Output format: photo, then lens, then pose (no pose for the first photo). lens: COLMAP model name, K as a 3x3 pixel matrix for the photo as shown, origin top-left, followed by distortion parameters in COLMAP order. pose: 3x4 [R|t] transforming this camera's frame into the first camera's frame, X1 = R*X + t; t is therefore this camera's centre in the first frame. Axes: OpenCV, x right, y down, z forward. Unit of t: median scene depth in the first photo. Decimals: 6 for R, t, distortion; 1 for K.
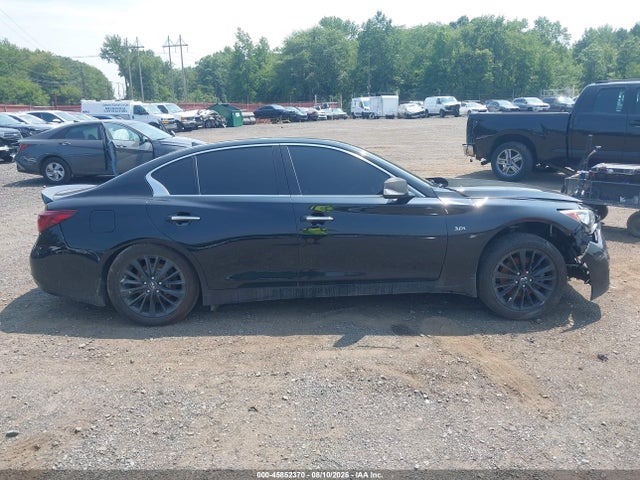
lens RADIAL K [[528.3, 0, 324.1], [0, 528.3, 255.9], [0, 0, 1]] dist [0.010858, -0.001737]
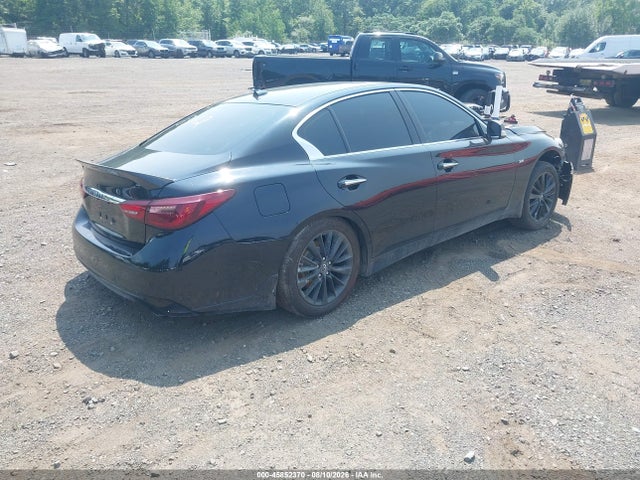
lens RADIAL K [[528.3, 0, 324.1], [0, 528.3, 255.9], [0, 0, 1]] dist [0.010858, -0.001737]
pose [[0.748546, -0.214482, 0.627436, -0.112147], [0.150367, 0.976497, 0.154414, -0.012080], [-0.645809, -0.021240, 0.763204, 0.048600]]
